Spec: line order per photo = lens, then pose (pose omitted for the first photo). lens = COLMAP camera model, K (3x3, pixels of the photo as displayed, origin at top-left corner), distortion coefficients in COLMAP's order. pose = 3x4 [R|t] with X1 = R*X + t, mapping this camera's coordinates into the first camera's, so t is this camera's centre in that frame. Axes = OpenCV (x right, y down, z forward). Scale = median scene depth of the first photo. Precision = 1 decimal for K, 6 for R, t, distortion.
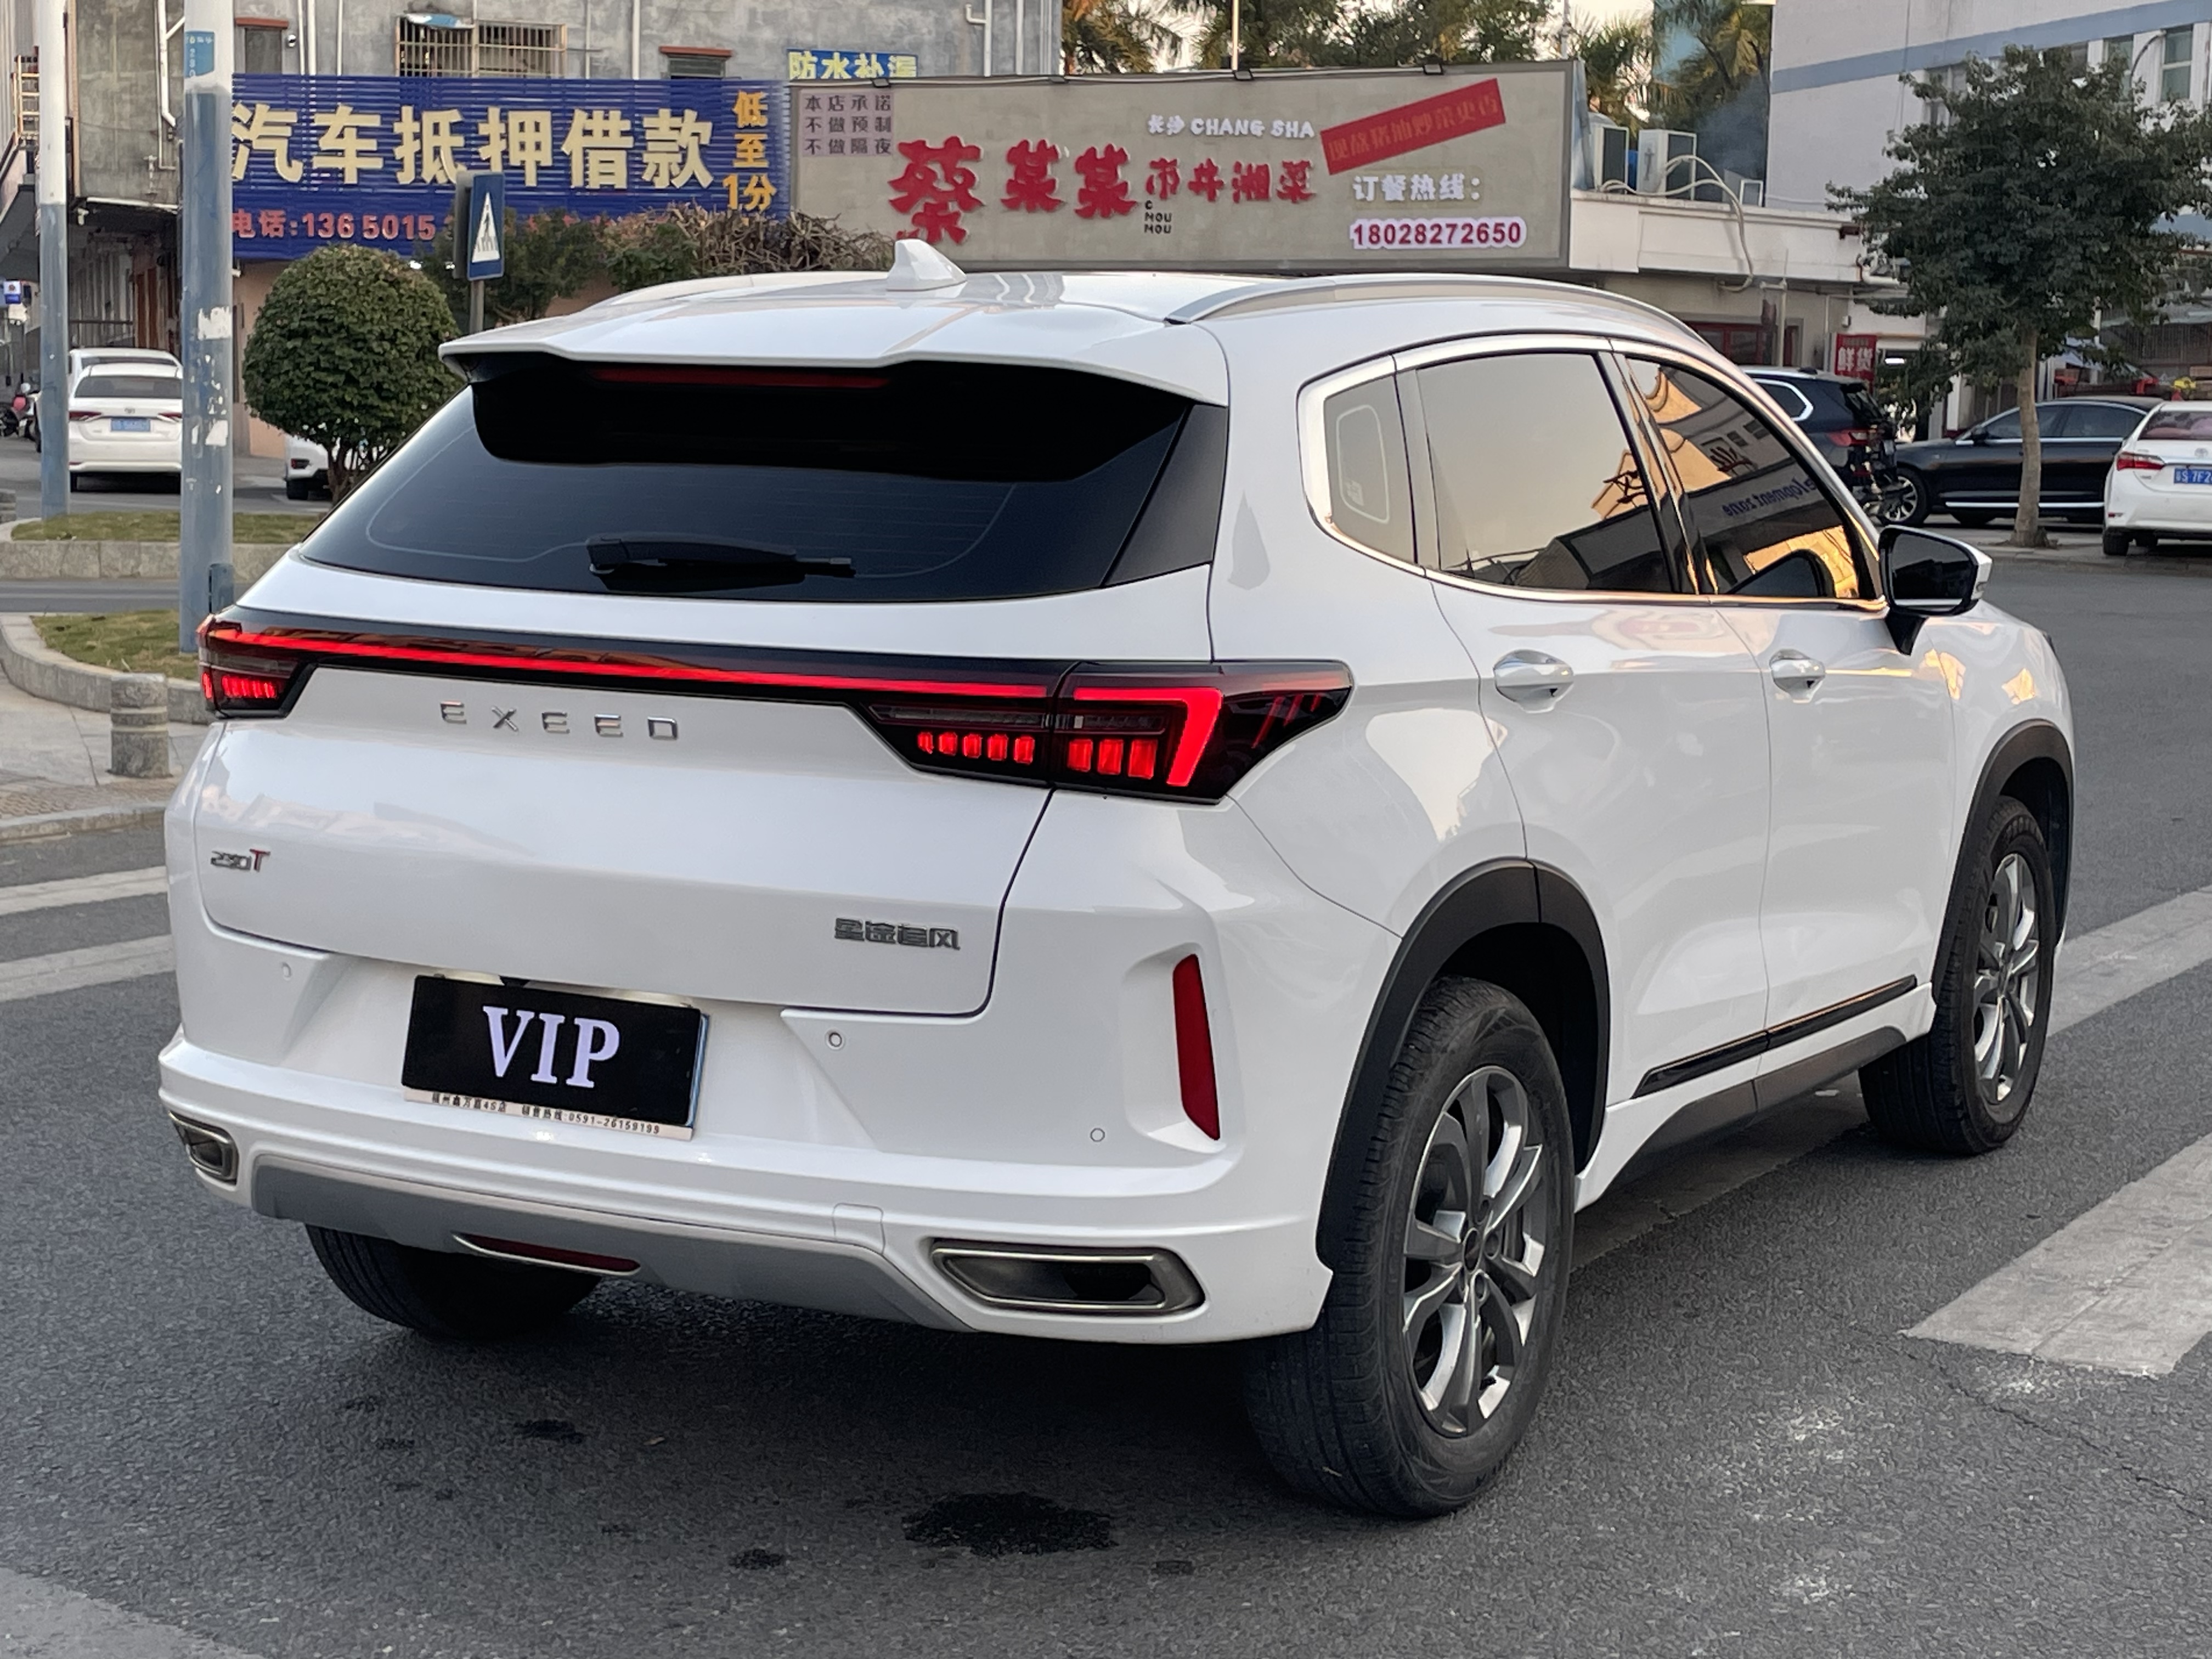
lens RADIAL K [[3578.9, 0, 1106.0], [0, 3578.9, 829.5], [0, 0, 1]] dist [0.142530, -0.312541]
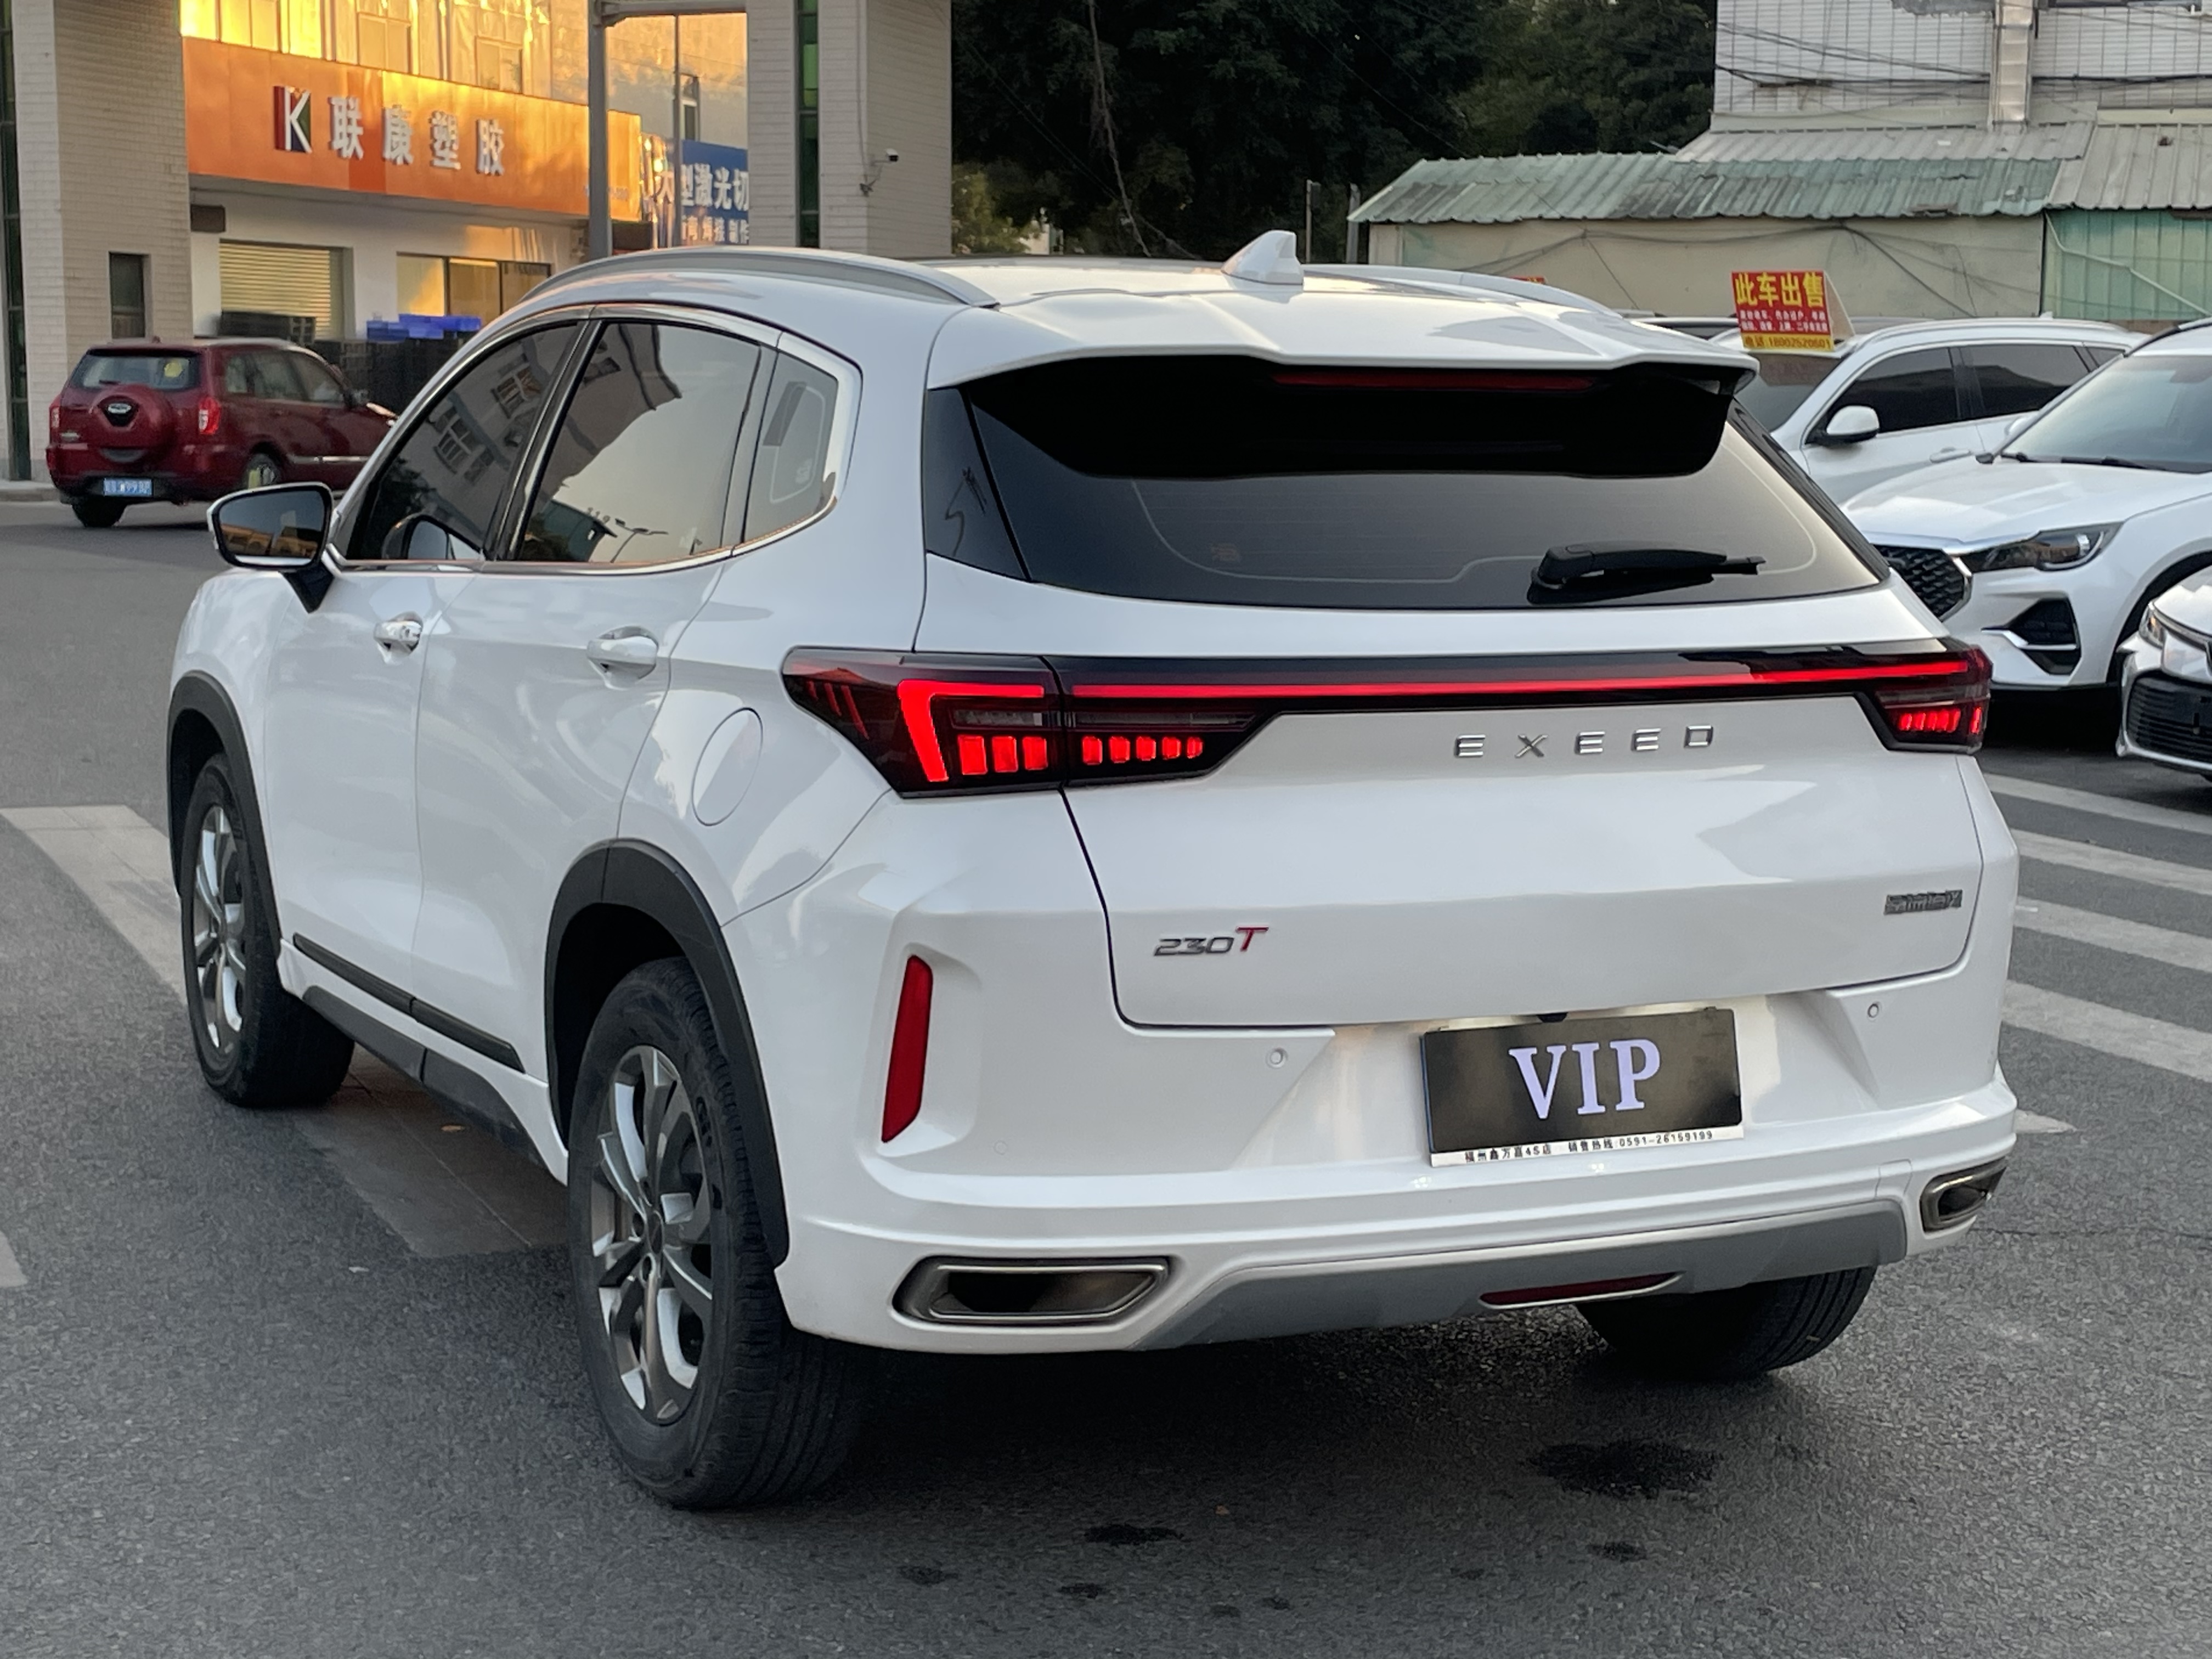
lens RADIAL K [[3578.9, 0, 1106.0], [0, 3578.9, 829.5], [0, 0, 1]] dist [0.142530, -0.312541]
pose [[0.573184, -0.118427, 0.810824, -0.989176], [0.097699, 0.992320, 0.075870, -0.090483], [-0.813582, 0.035729, 0.580352, 0.529775]]
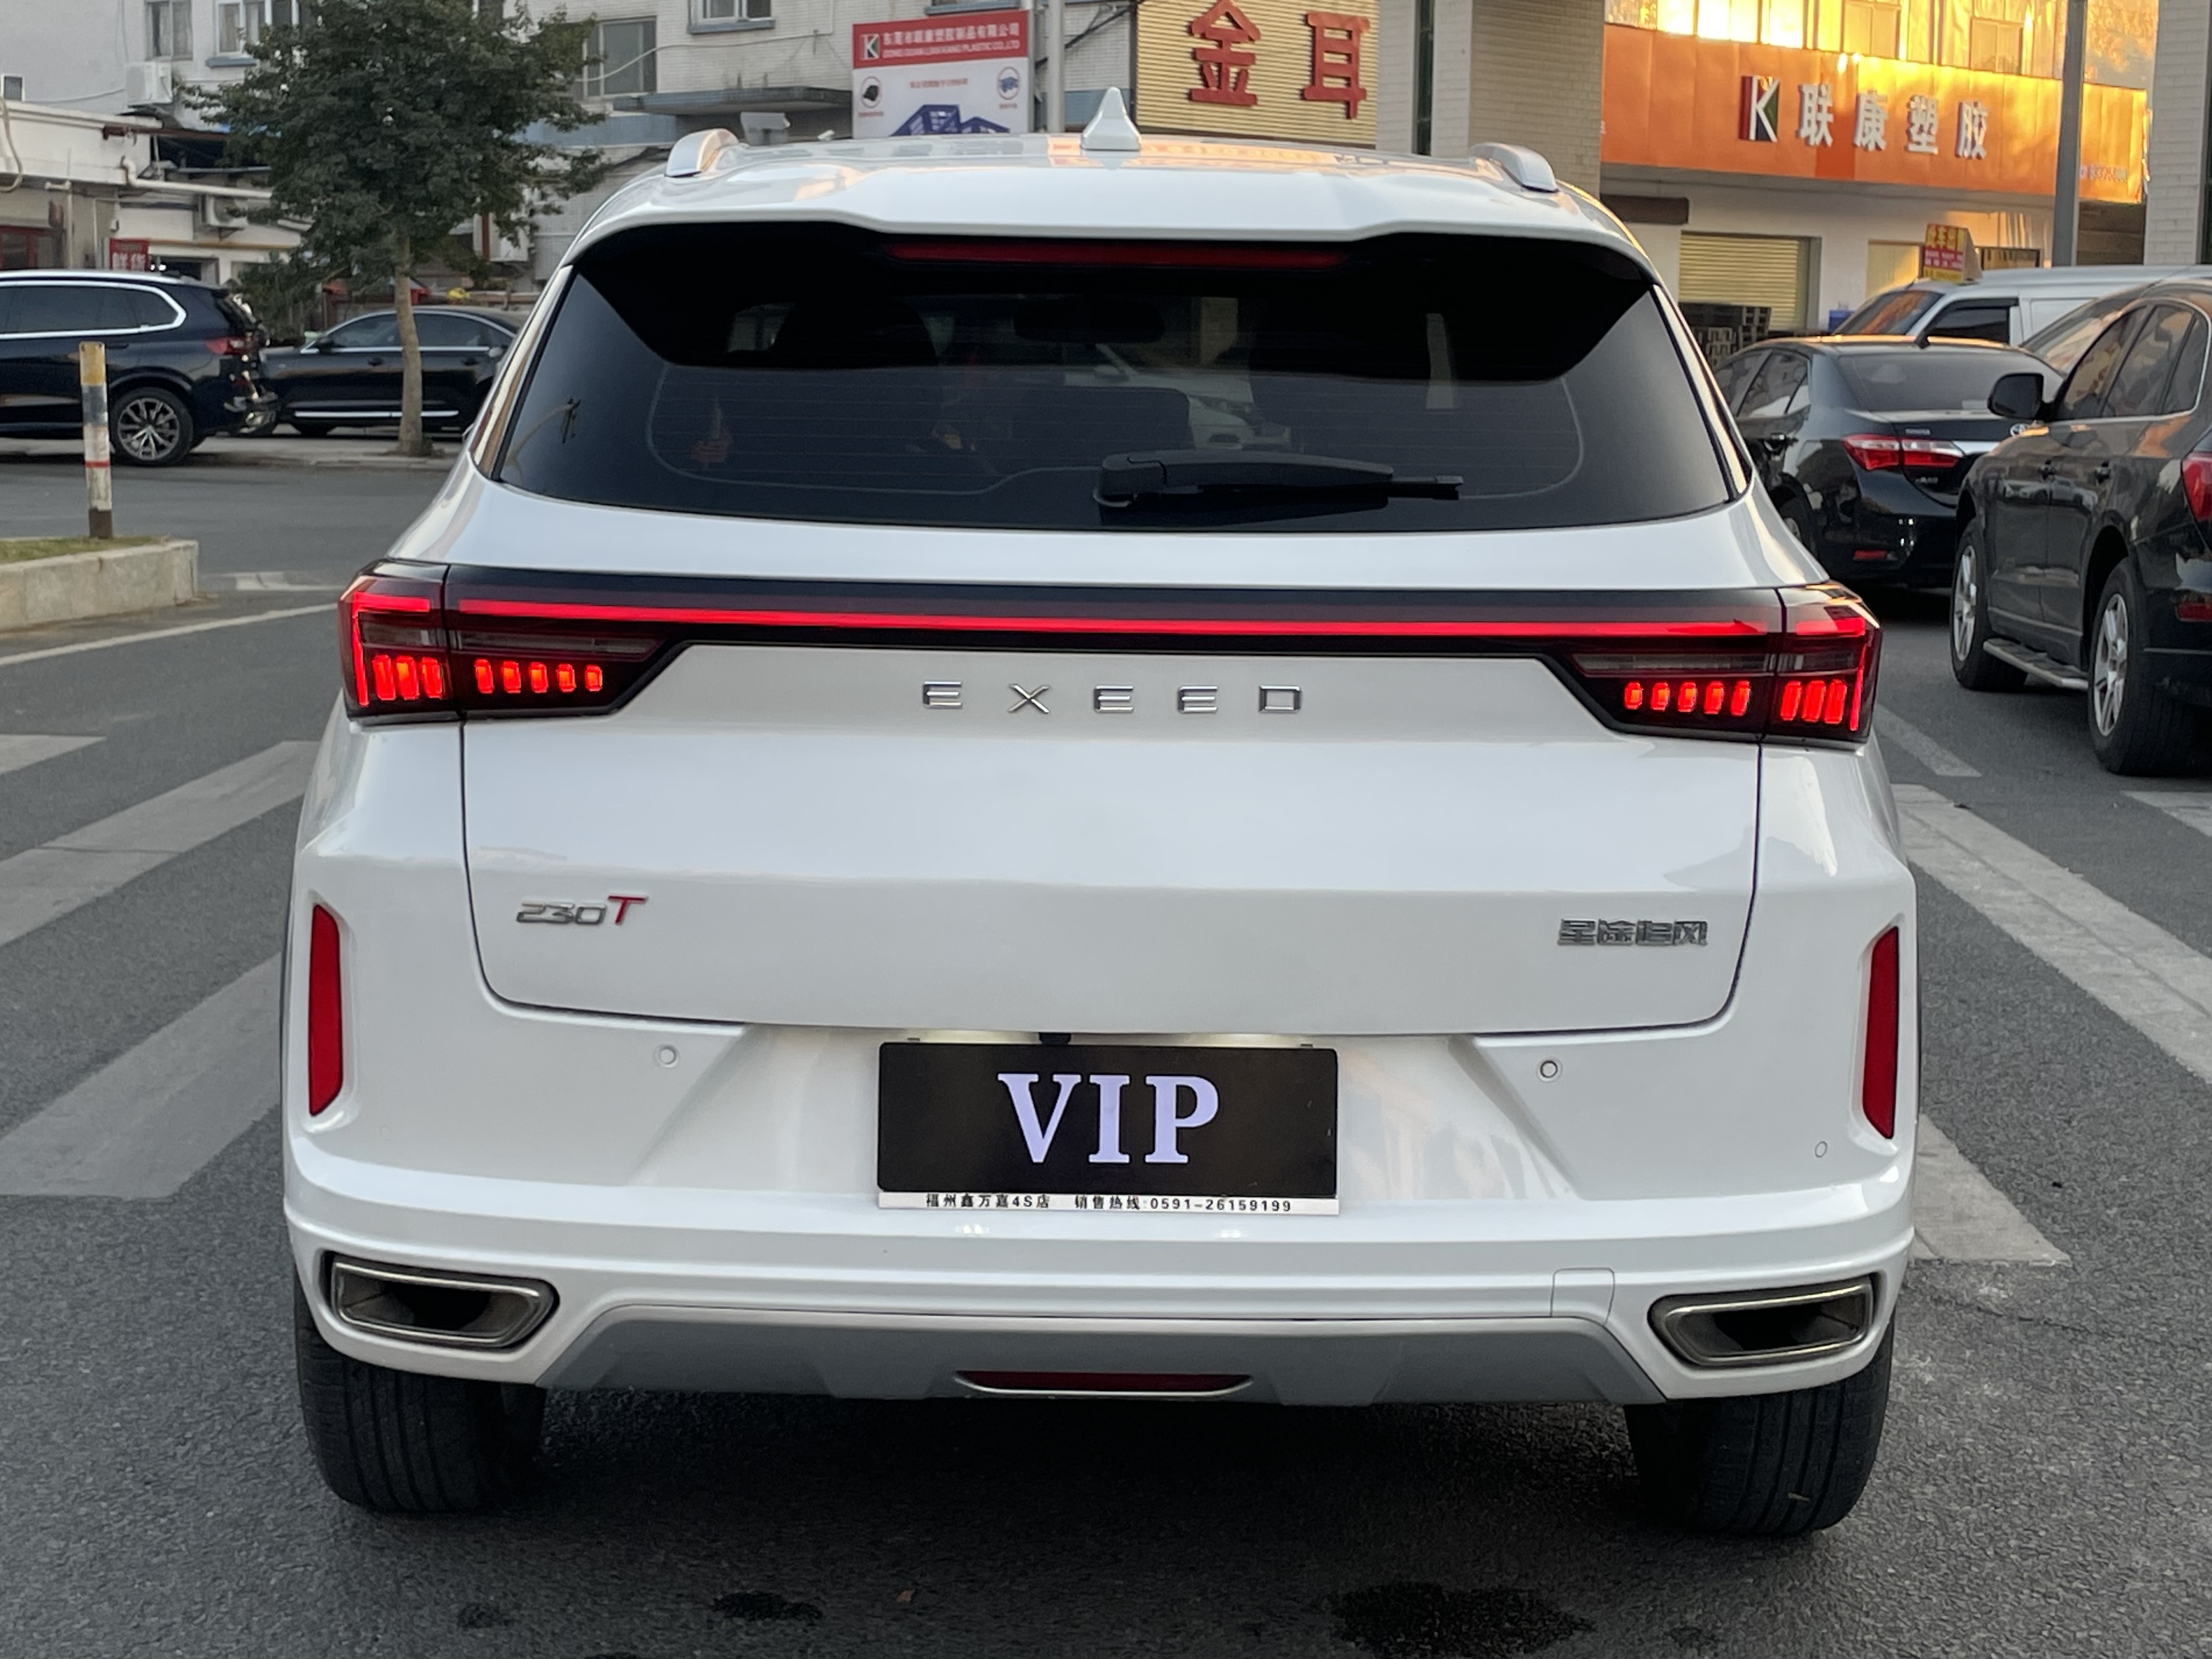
lens RADIAL K [[3546.1, 0, 1071.8], [0, 3546.1, 828.4], [0, 0, 1]] dist [0.183406, -0.443464]
pose [[0.869600, -0.074517, 0.488101, -0.522329], [0.062352, 0.997205, 0.041154, -0.033292], [-0.489804, -0.005353, 0.871816, 0.327738]]
